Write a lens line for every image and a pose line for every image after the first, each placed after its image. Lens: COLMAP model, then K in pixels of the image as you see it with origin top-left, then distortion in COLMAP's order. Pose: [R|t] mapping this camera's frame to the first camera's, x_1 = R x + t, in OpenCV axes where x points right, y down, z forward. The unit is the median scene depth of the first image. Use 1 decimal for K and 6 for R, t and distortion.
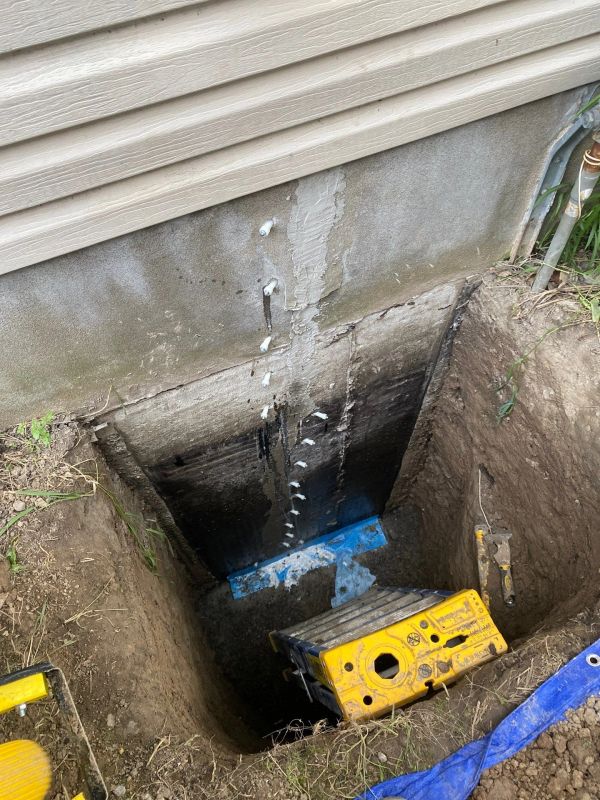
lens RADIAL K [[630.7, 0, 303.3], [0, 630.7, 406.8], [0, 0, 1]] dist [0.062386, -0.081580]
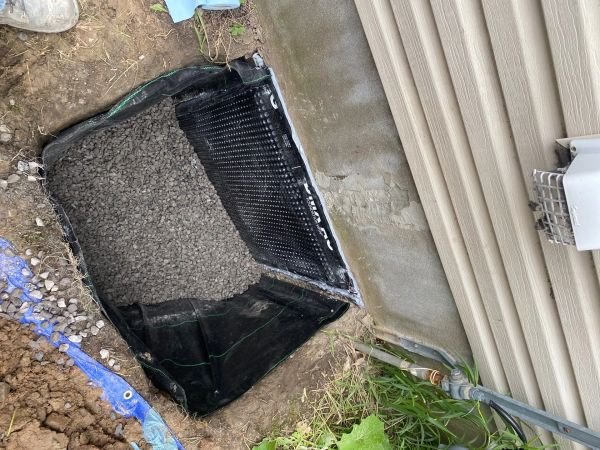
lens RADIAL K [[473.1, 0, 300.0], [0, 473.1, 225.0], [0, 0, 1]] dist [0.062386, -0.081580]
pose [[0.036579, 0.989646, 0.138789, -0.101164], [-0.996551, 0.046476, -0.068752, 0.023689], [-0.074491, -0.135796, 0.987933, -0.125974]]
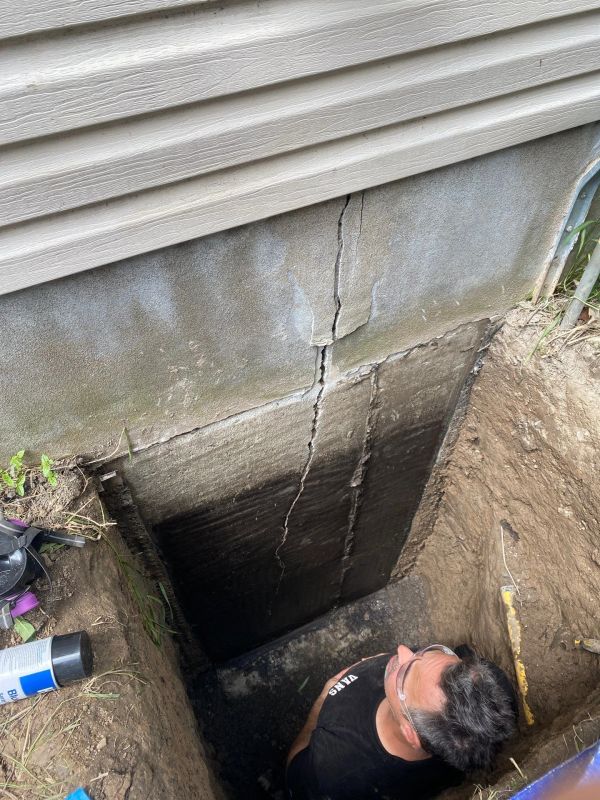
lens RADIAL K [[630.3, 0, 306.1], [0, 630.3, 397.8], [0, 0, 1]] dist [0.066204, -0.079920]
pose [[0.998783, -0.010072, 0.048278, -0.080650], [0.016840, 0.989737, -0.141905, 0.056998], [-0.046353, 0.142545, 0.988702, 0.075166]]
